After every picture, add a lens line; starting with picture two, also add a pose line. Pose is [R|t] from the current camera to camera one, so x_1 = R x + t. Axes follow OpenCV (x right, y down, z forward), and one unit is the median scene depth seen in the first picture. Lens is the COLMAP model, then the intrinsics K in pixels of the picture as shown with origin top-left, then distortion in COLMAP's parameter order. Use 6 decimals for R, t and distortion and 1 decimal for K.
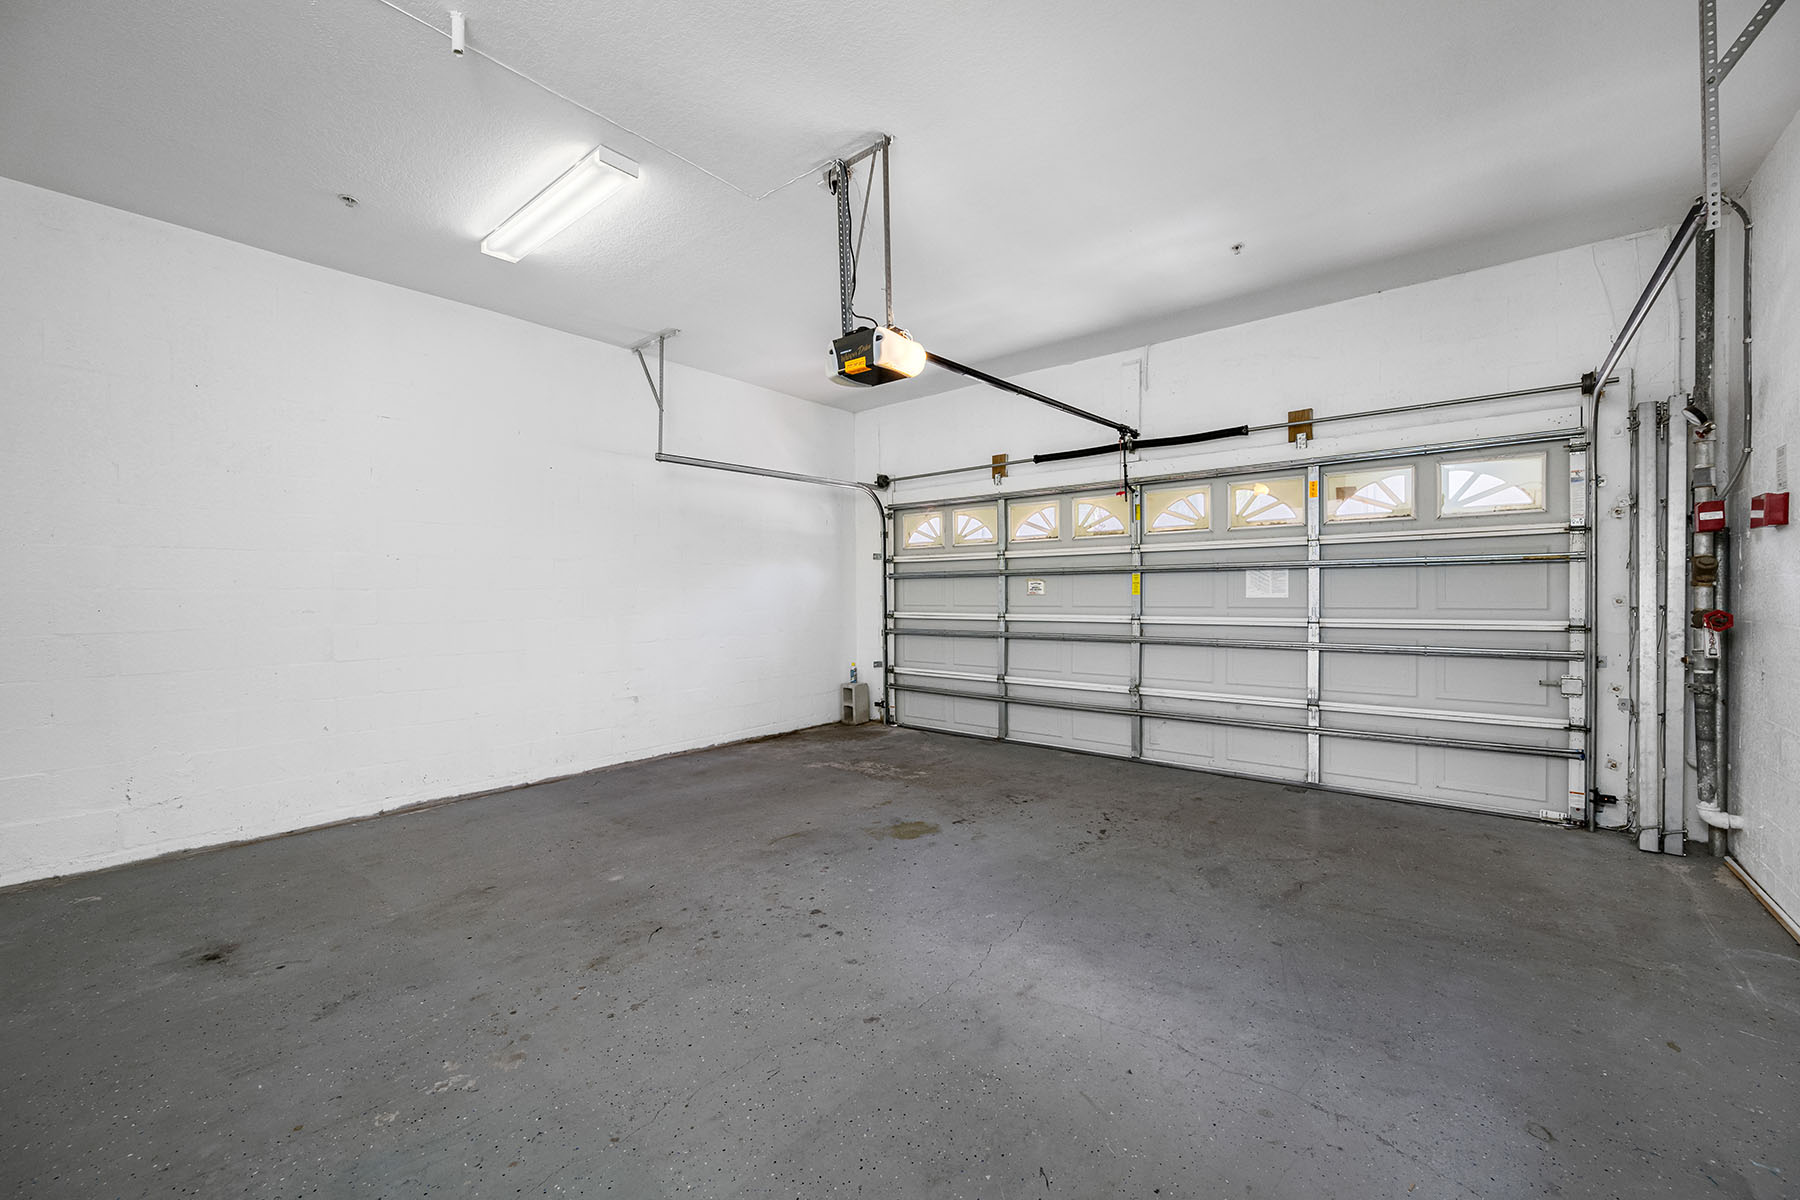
lens RADIAL K [[713.7, 0, 900.0], [0, 713.7, 600.0], [0, 0, 1]] dist [0.001832, 0.000130]
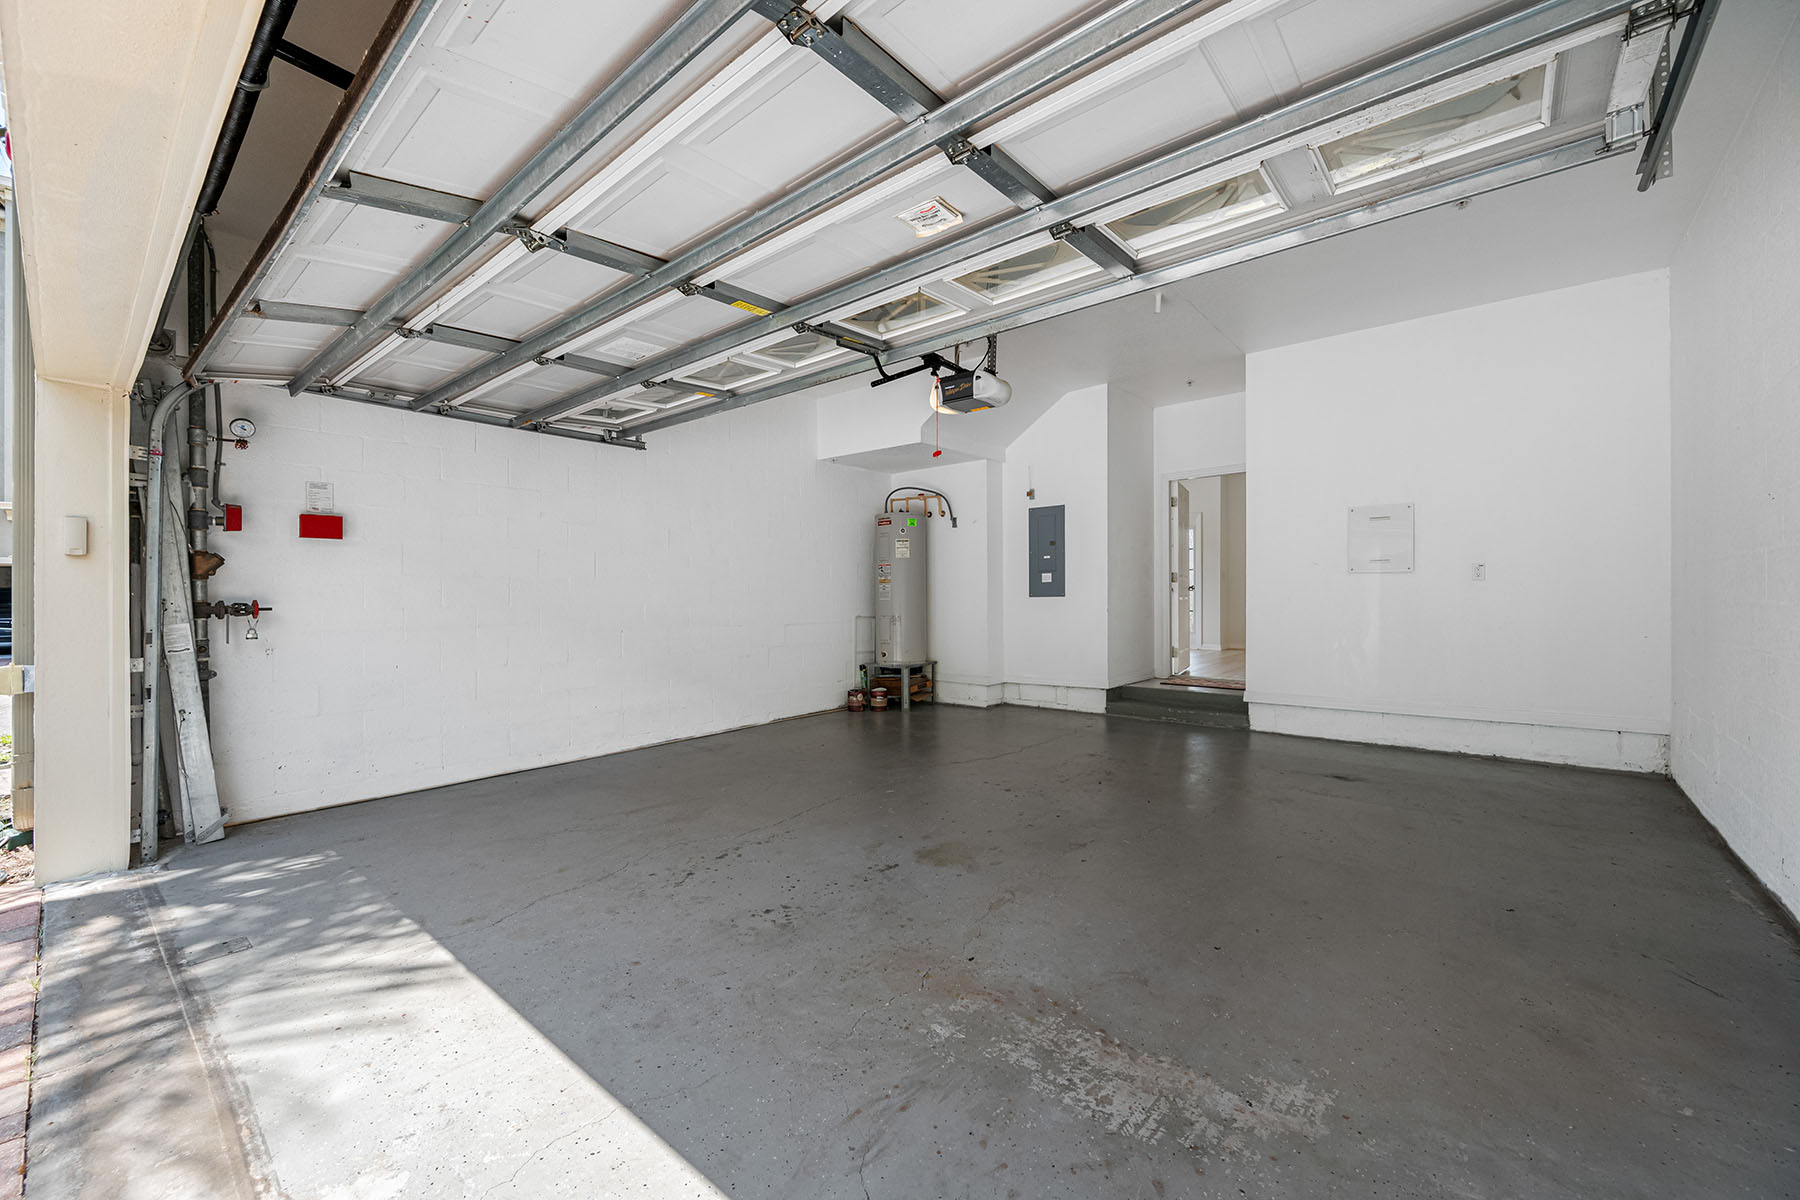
lens RADIAL K [[713.7, 0, 900.0], [0, 713.7, 600.0], [0, 0, 1]] dist [0.001832, 0.000130]
pose [[-0.999829, 0.013417, 0.012703, 0.060398], [0.013572, 0.999833, 0.012208, 0.015501], [-0.012537, 0.012379, -0.999845, 1.832684]]
